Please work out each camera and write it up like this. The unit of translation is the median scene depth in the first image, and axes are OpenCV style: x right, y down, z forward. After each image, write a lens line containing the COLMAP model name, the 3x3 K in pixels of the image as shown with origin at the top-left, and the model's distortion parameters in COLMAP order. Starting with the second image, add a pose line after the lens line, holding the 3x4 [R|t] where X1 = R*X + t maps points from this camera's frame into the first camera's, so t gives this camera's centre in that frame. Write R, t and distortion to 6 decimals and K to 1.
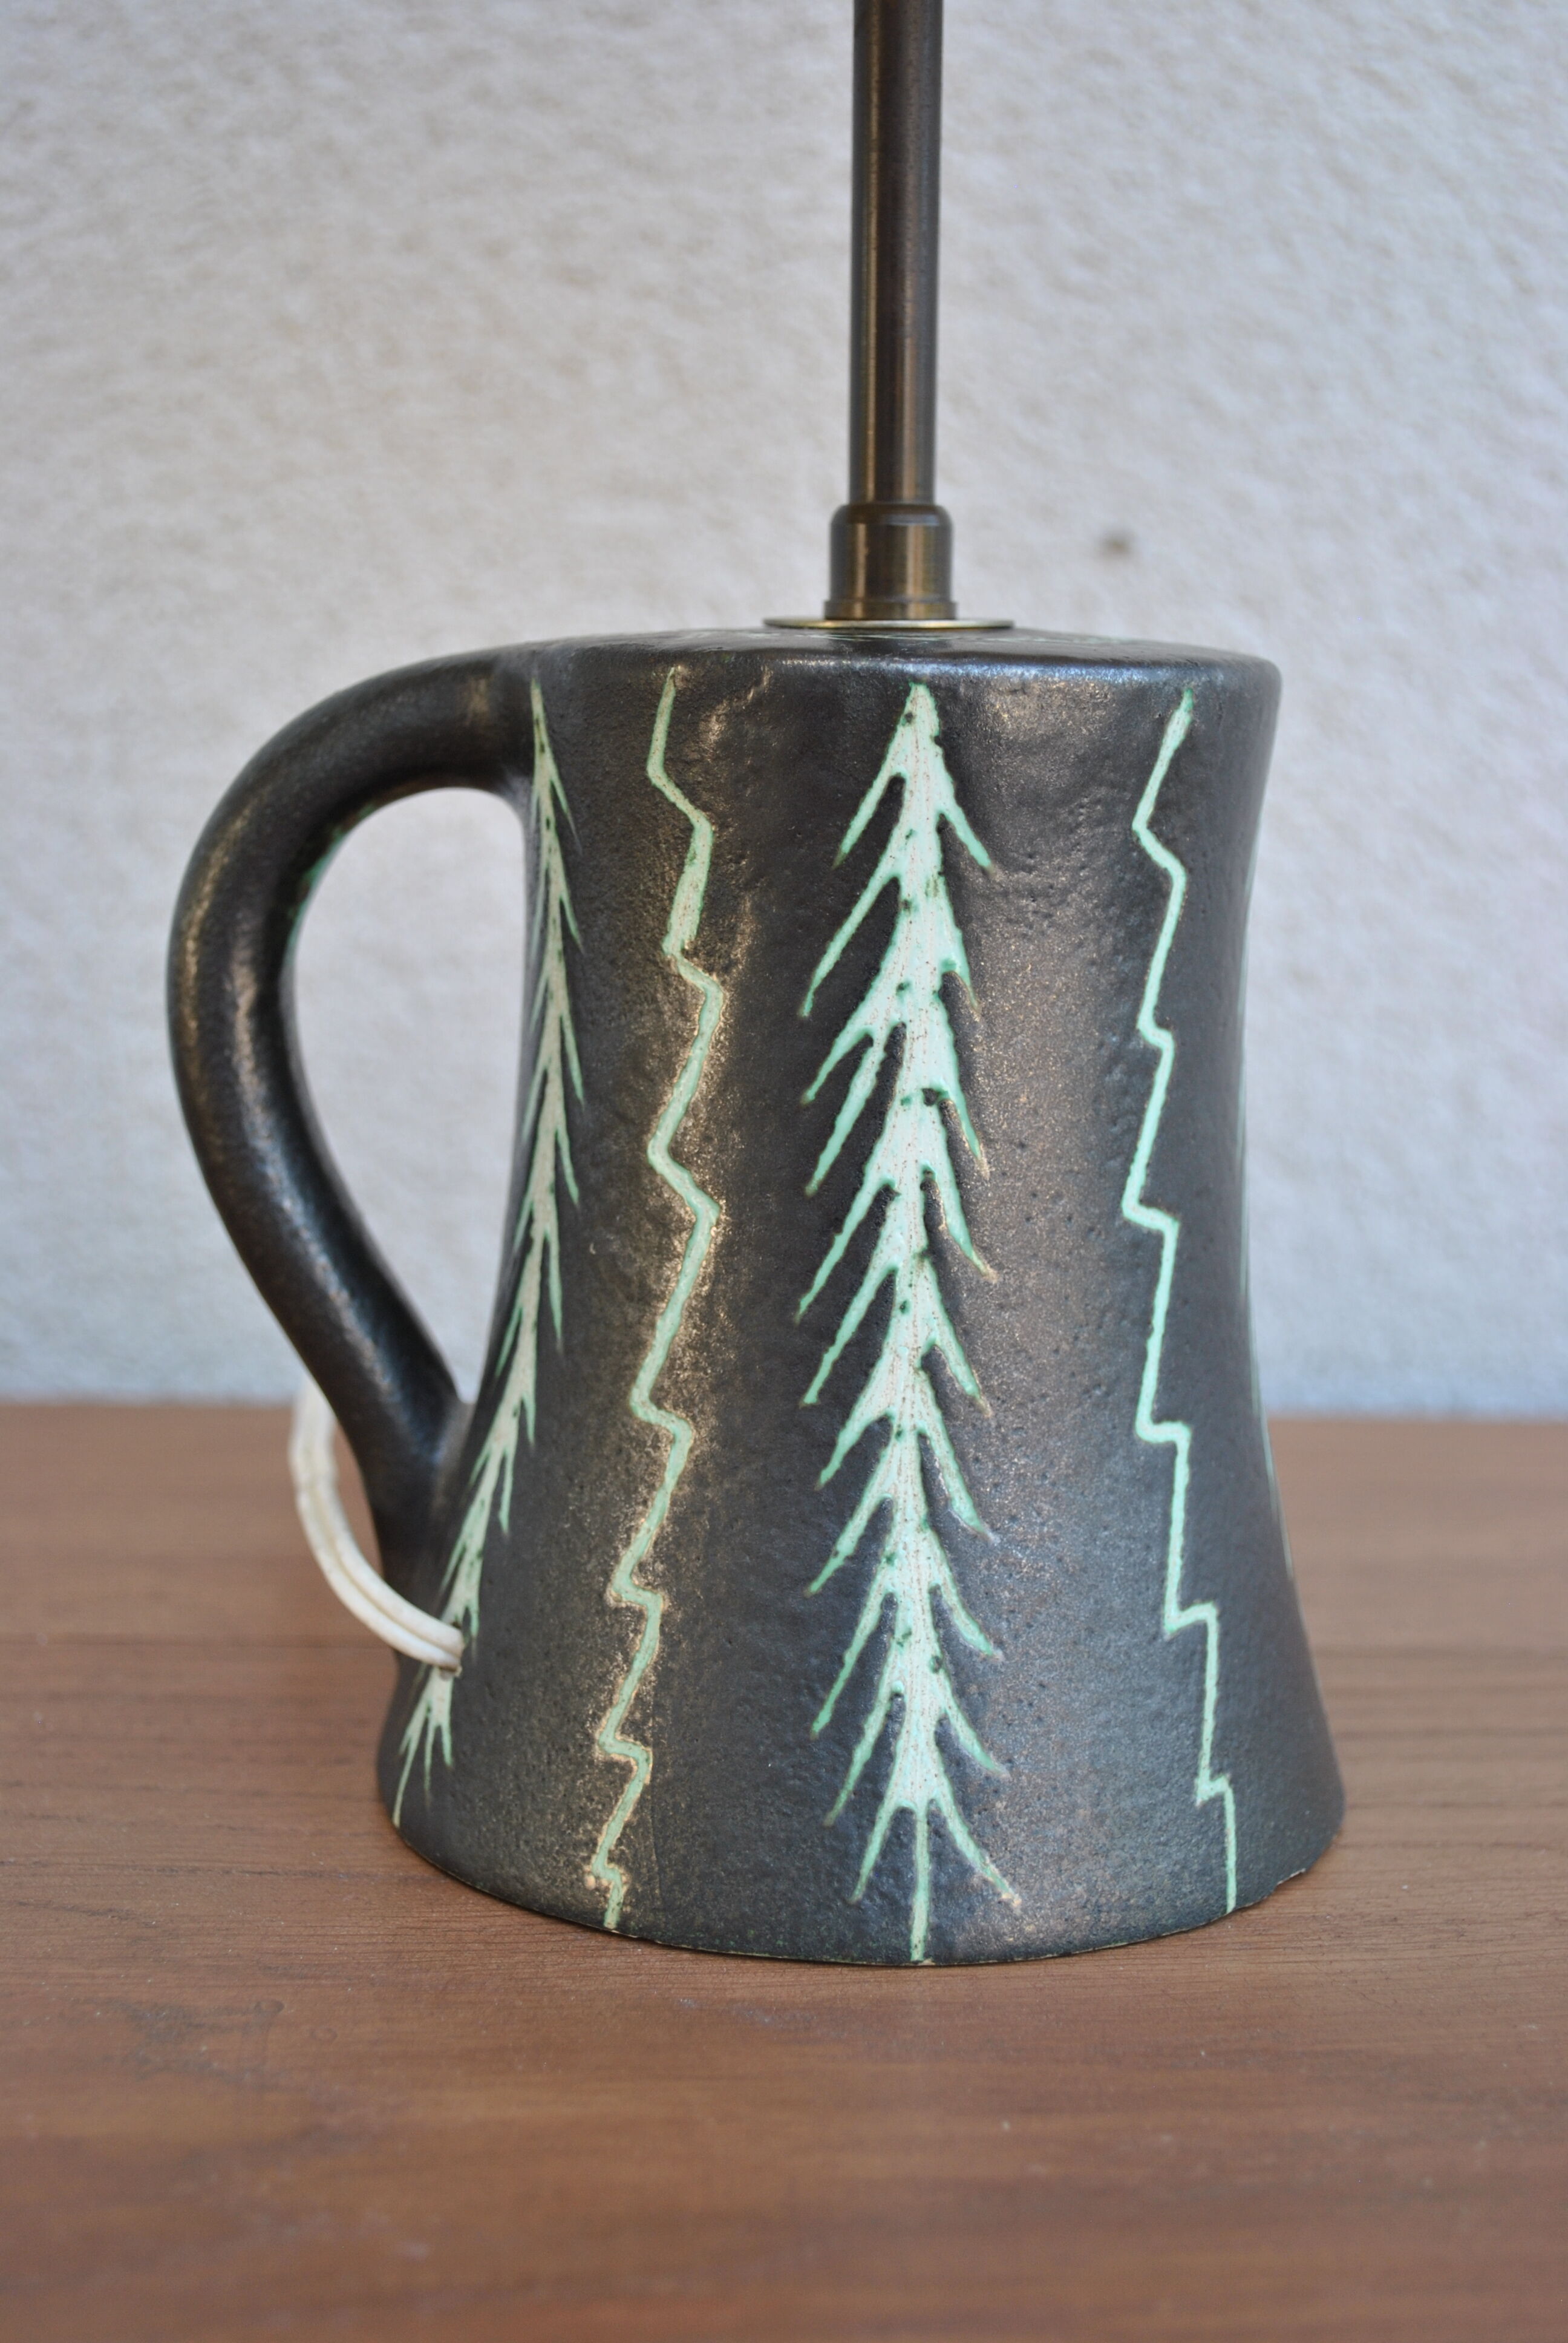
lens RADIAL K [[3393.7, 0, 784.0], [0, 3393.7, 1171.5], [0, 0, 1]] dist [-0.028911, 0.007004]
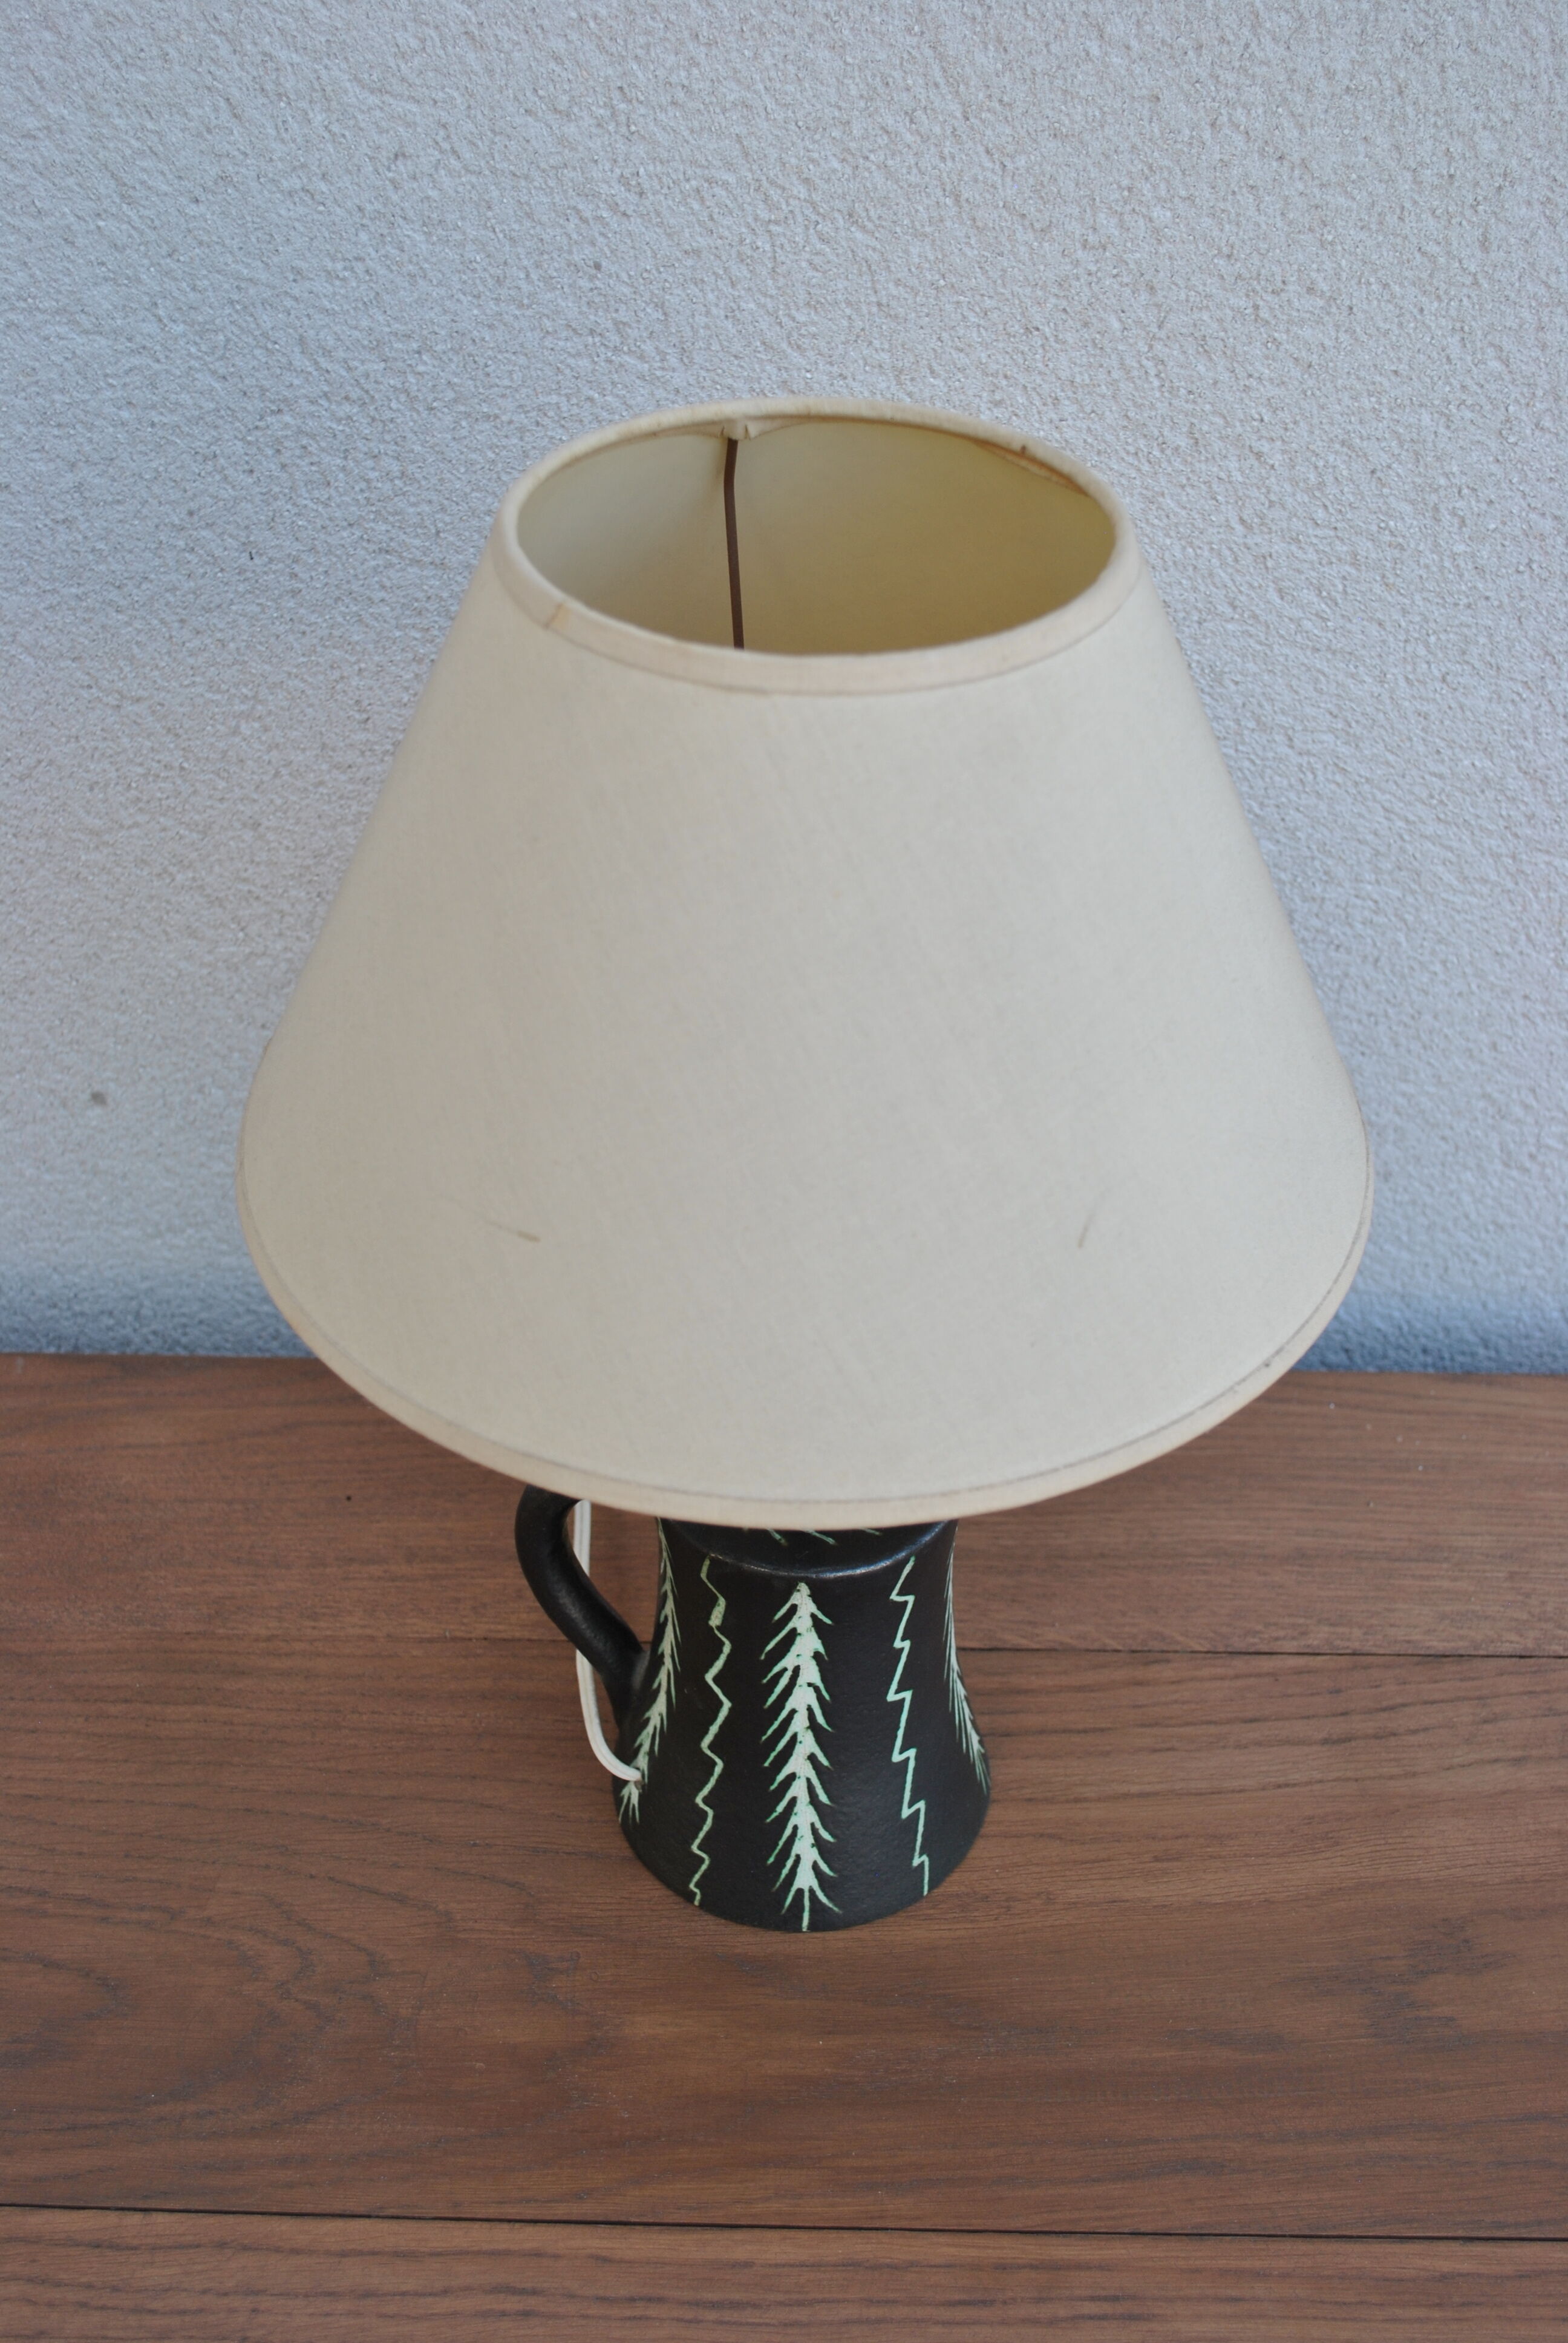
lens RADIAL K [[2708.9, 0, 784.0], [0, 2708.9, 1171.5], [0, 0, 1]] dist [-0.062131, -0.002581]
pose [[0.997399, 0.030018, -0.065526, 0.147612], [0.005309, 0.876078, 0.482139, -1.373247], [0.071879, -0.481233, 0.873641, -0.634851]]
